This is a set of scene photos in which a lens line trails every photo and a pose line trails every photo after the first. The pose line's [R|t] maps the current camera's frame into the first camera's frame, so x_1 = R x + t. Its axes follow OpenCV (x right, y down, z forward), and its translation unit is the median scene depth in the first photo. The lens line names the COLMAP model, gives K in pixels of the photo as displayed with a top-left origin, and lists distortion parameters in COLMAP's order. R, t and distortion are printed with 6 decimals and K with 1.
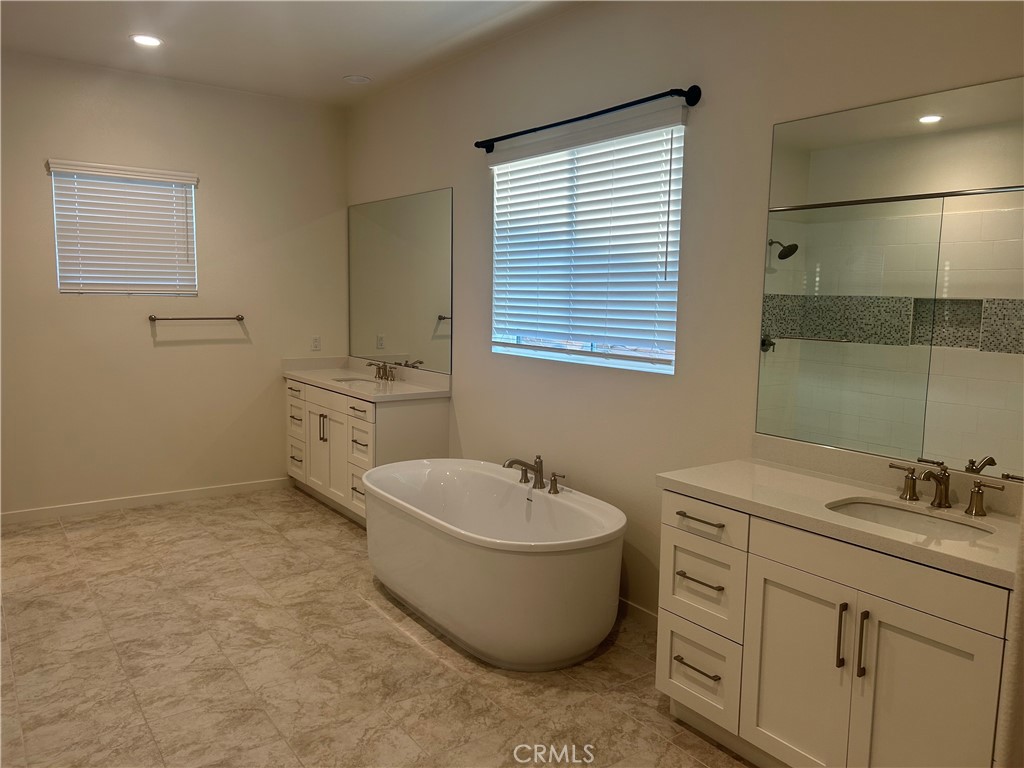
lens RADIAL K [[768.5, 0, 508.3], [0, 768.5, 383.6], [0, 0, 1]] dist [0.034024, -0.039674]
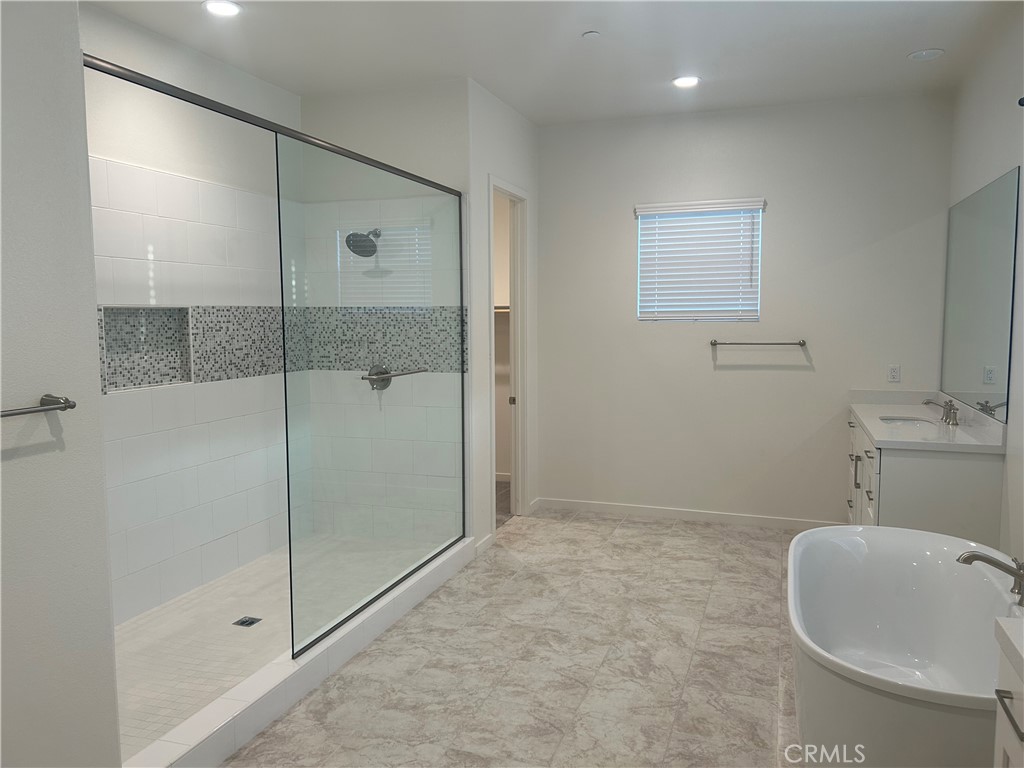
lens RADIAL K [[768.5, 0, 513.4], [0, 768.5, 378.1], [0, 0, 1]] dist [0.034024, -0.039674]
pose [[0.572870, 0.047728, -0.818255, 0.293866], [-0.080514, 0.996752, 0.001771, -0.021134], [0.815682, 0.064866, 0.574853, 0.229954]]
